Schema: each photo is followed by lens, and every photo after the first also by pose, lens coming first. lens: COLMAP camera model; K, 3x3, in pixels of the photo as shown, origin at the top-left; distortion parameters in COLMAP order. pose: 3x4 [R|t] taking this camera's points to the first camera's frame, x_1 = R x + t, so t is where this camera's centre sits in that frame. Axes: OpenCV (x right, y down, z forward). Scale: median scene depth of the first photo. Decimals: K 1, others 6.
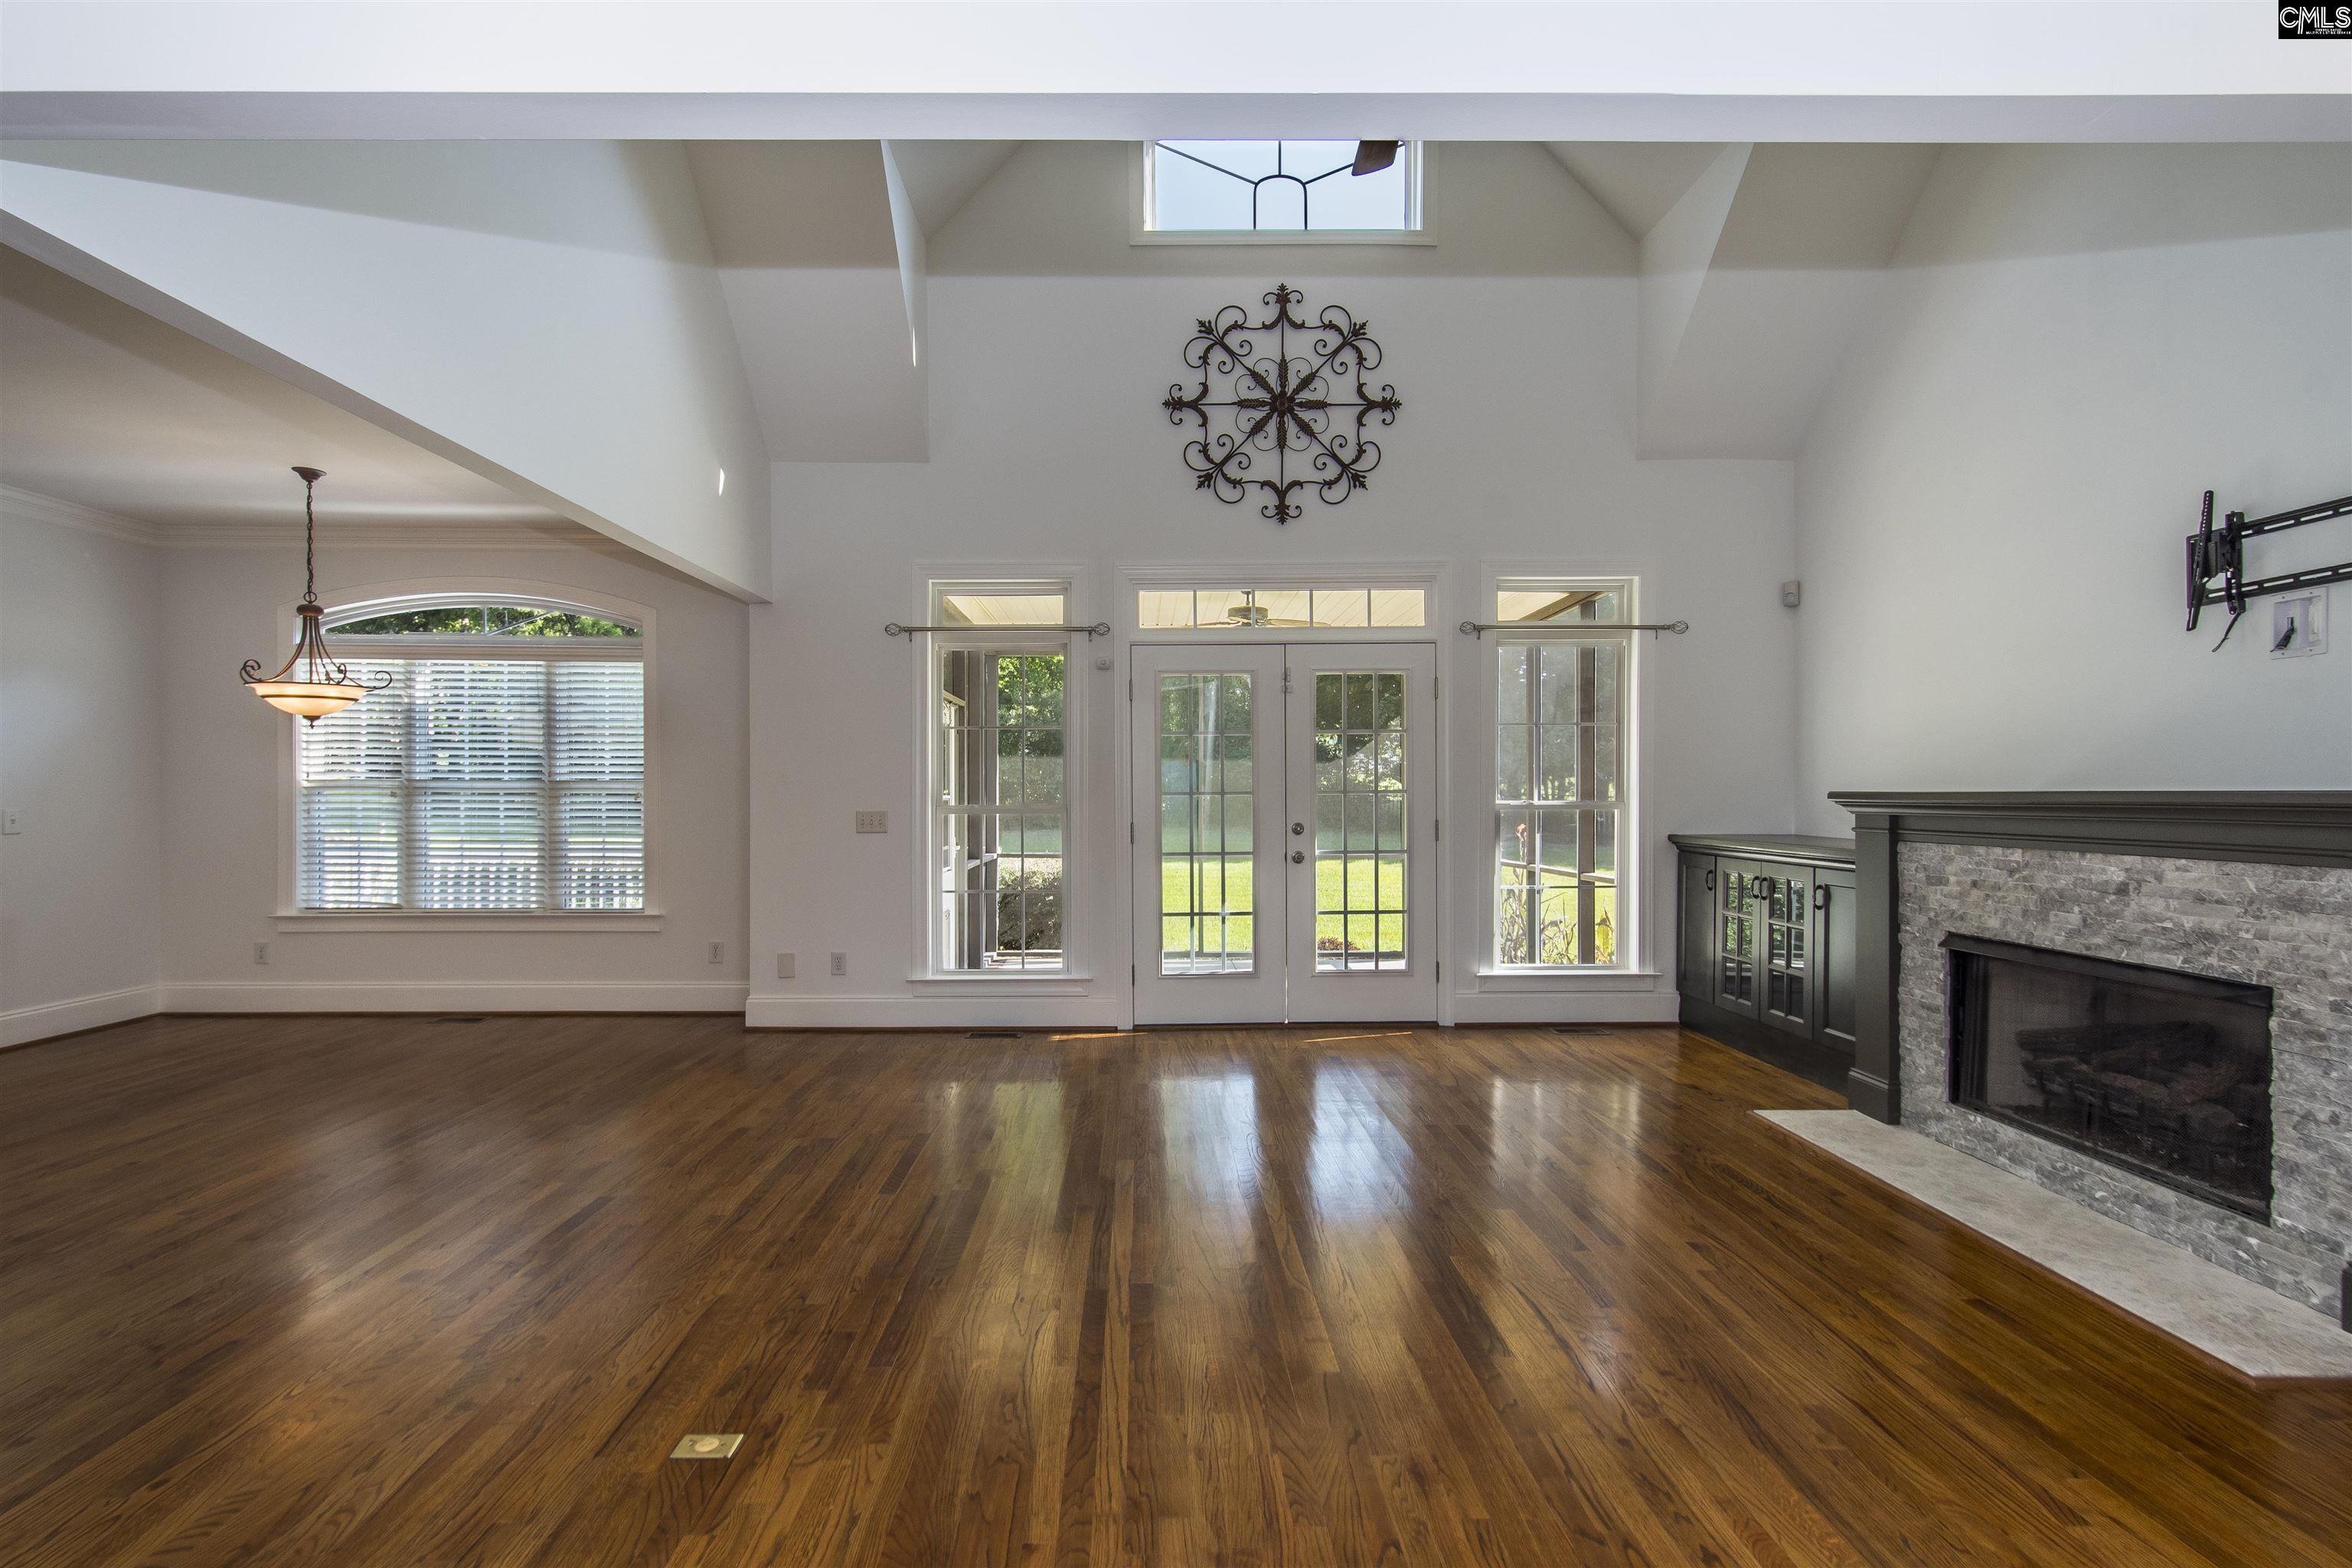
lens RADIAL K [[1048.0, 0, 1147.9], [0, 1048.0, 798.7], [0, 0, 1]] dist [0.011744, -0.002942]
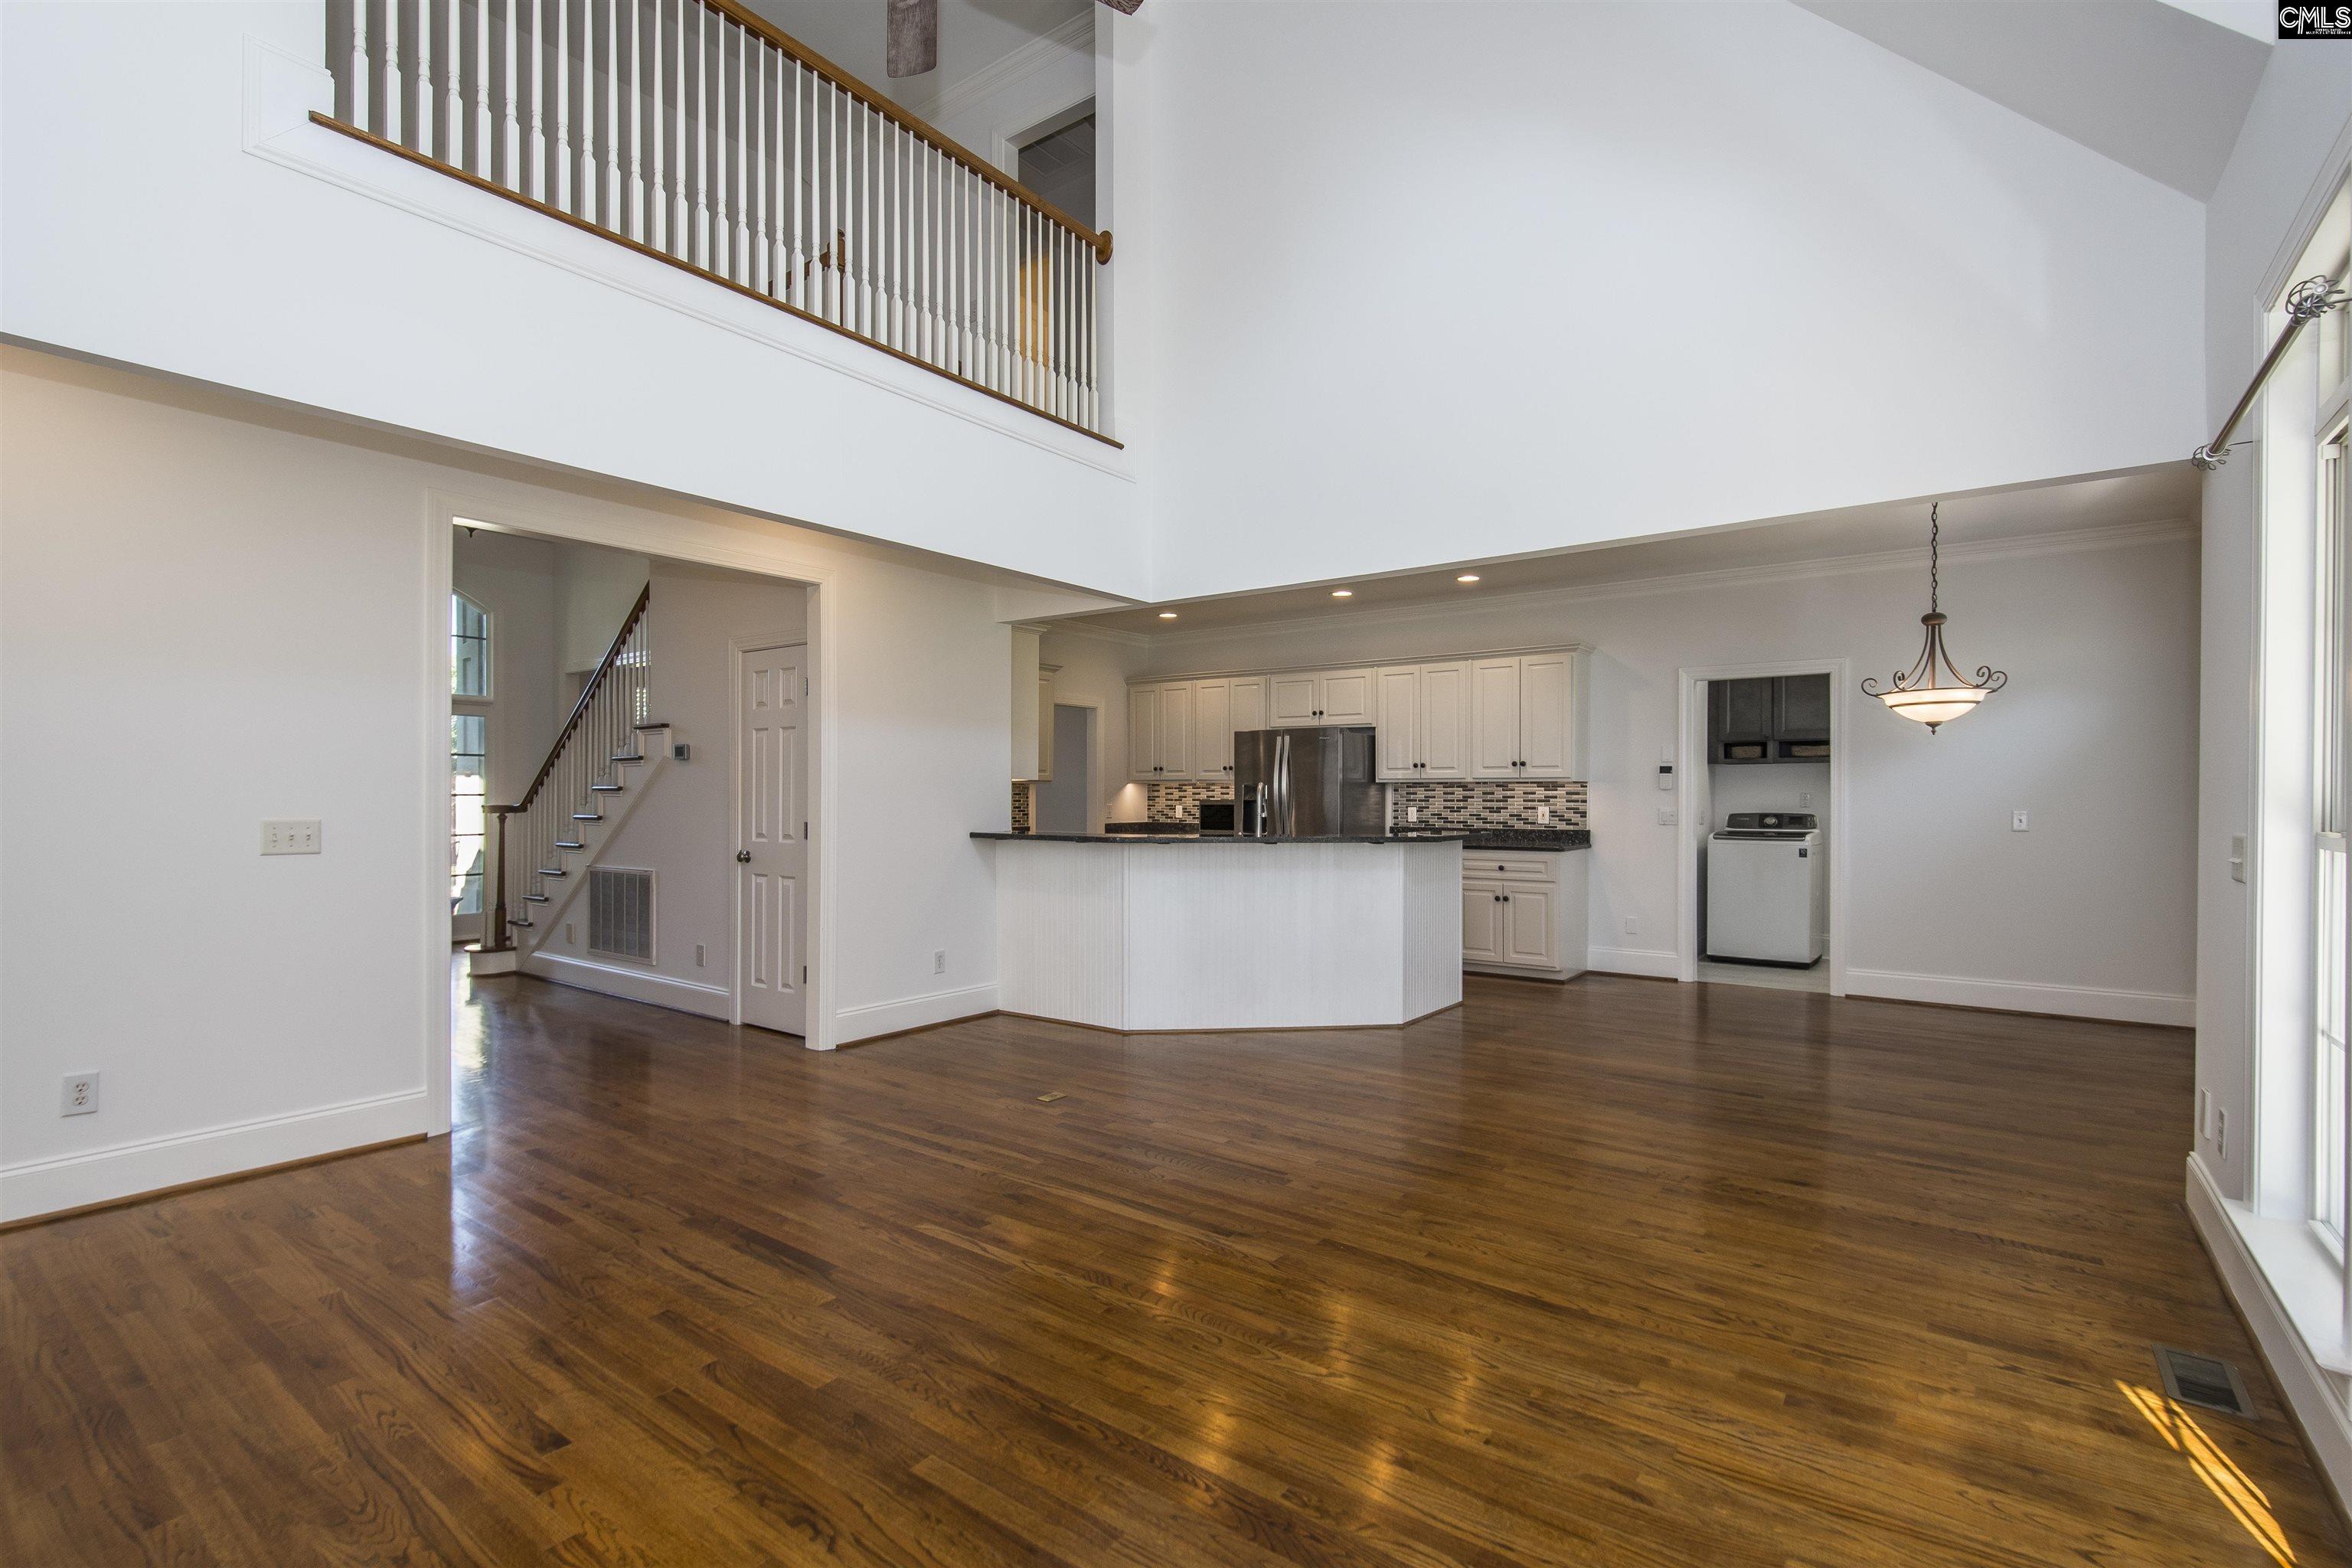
lens RADIAL K [[1075.8, 0, 1147.8], [0, 1075.8, 819.7], [0, 0, 1]] dist [0.004559, -0.004478]
pose [[-0.618888, 0.018755, -0.785255, 0.433812], [-0.003618, 0.999636, 0.026727, -0.007241], [0.785471, 0.019383, -0.618595, 0.910344]]
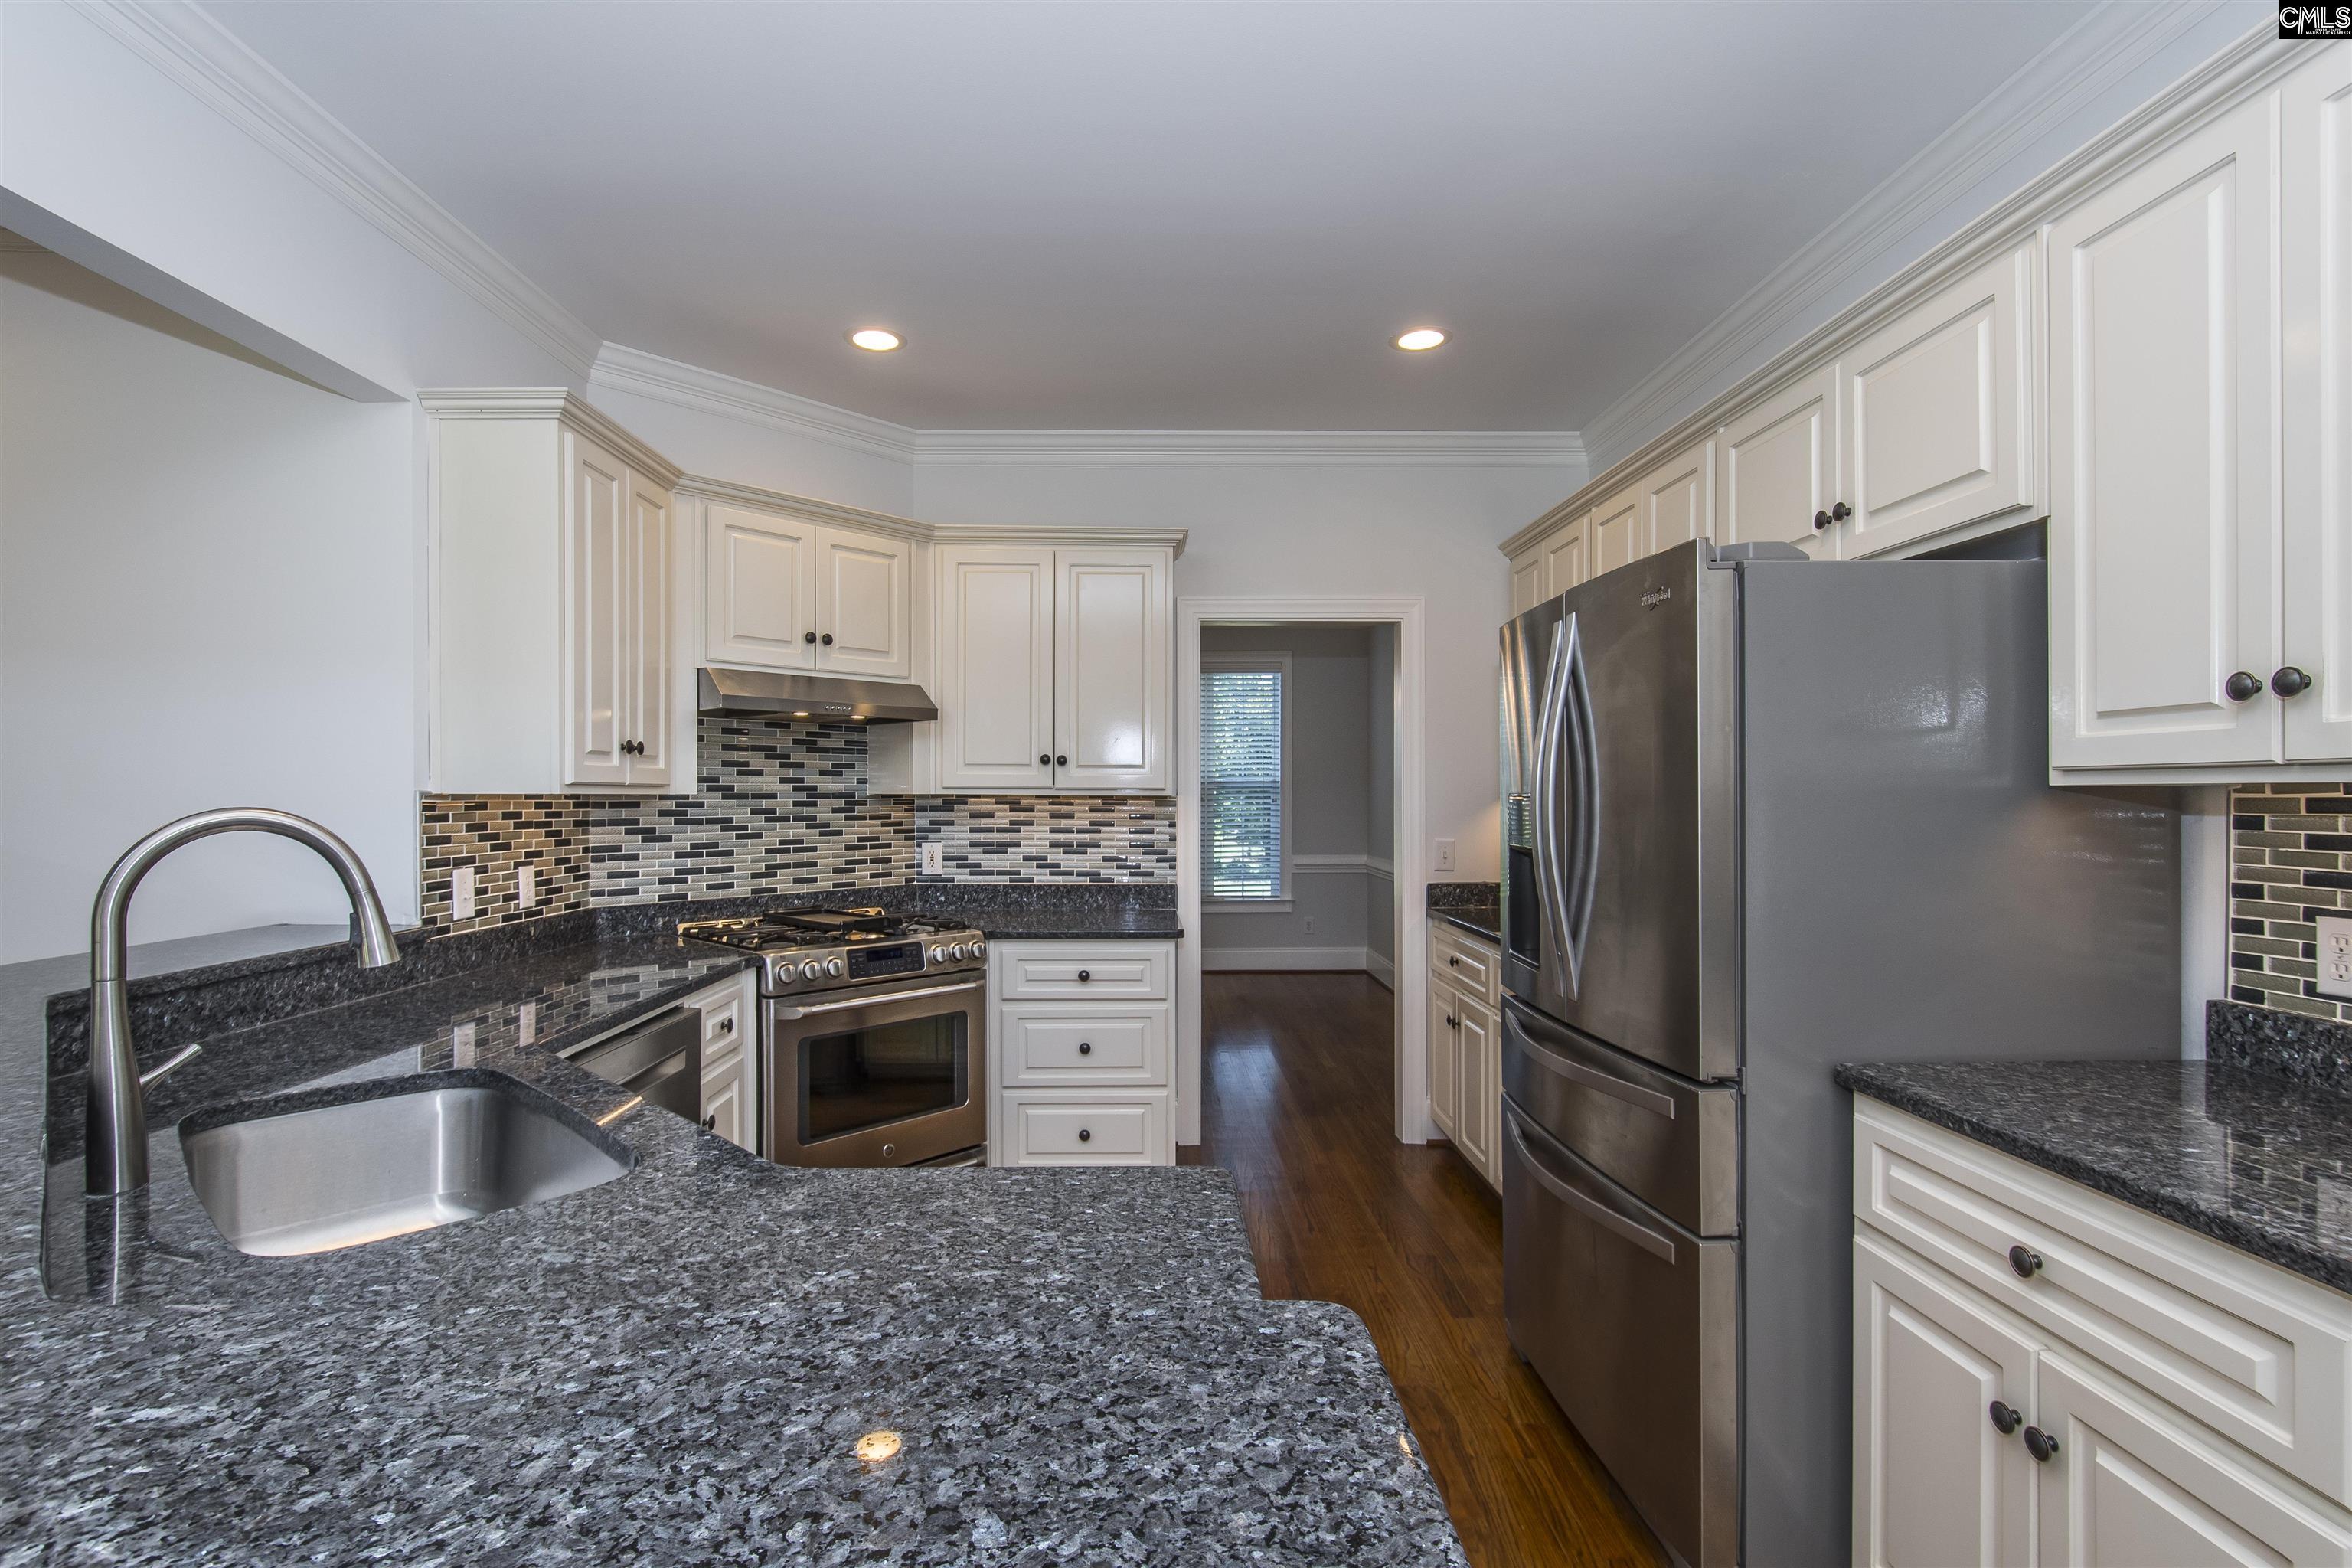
lens RADIAL K [[1075.8, 0, 1148.6], [0, 1075.8, 805.2], [0, 0, 1]] dist [0.004559, -0.004478]
pose [[-0.999996, 0.001355, -0.002454, -0.678790], [0.001325, 0.999925, 0.012135, -0.018805], [0.002470, 0.012132, -0.999923, 0.541538]]
